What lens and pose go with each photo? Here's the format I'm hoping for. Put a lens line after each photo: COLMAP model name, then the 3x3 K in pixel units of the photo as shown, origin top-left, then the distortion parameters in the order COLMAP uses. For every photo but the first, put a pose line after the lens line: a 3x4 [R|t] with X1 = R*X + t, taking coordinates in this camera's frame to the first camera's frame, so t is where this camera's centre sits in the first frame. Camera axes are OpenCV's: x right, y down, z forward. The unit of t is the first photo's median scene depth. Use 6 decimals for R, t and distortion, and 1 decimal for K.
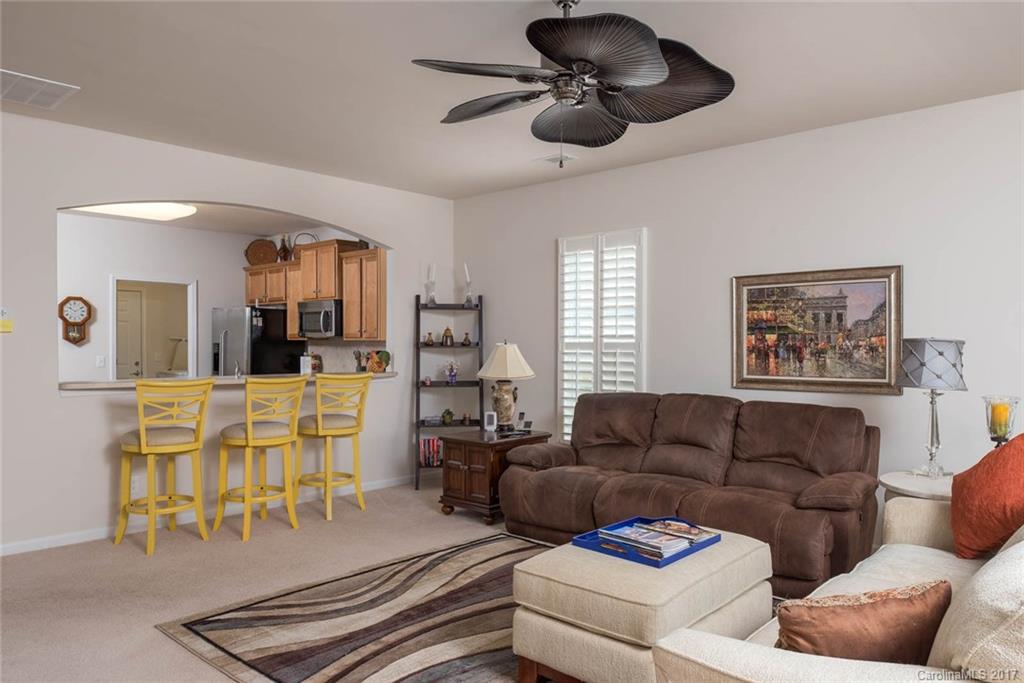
lens RADIAL K [[704.6, 0, 512.0], [0, 704.6, 341.5], [0, 0, 1]] dist [0.001843, 0.000783]
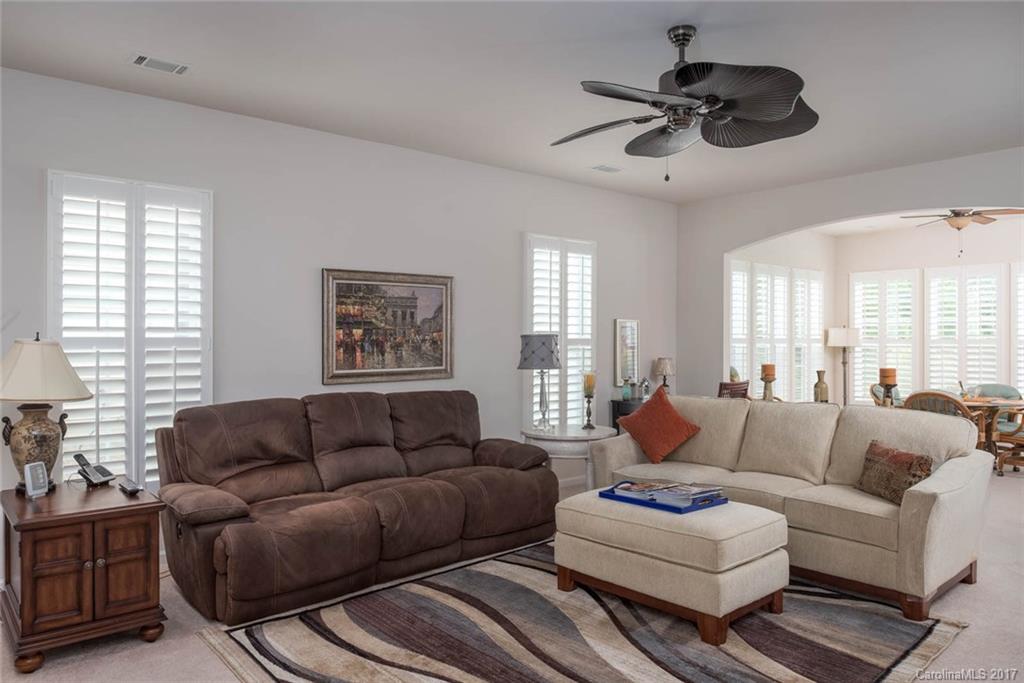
lens RADIAL K [[704.6, 0, 512.0], [0, 704.6, 341.5], [0, 0, 1]] dist [0.001843, 0.000783]
pose [[0.104997, -0.007219, 0.994446, -0.642439], [-0.000251, 0.999973, 0.007286, 0.000287], [-0.994473, -0.001014, 0.104992, 0.681687]]
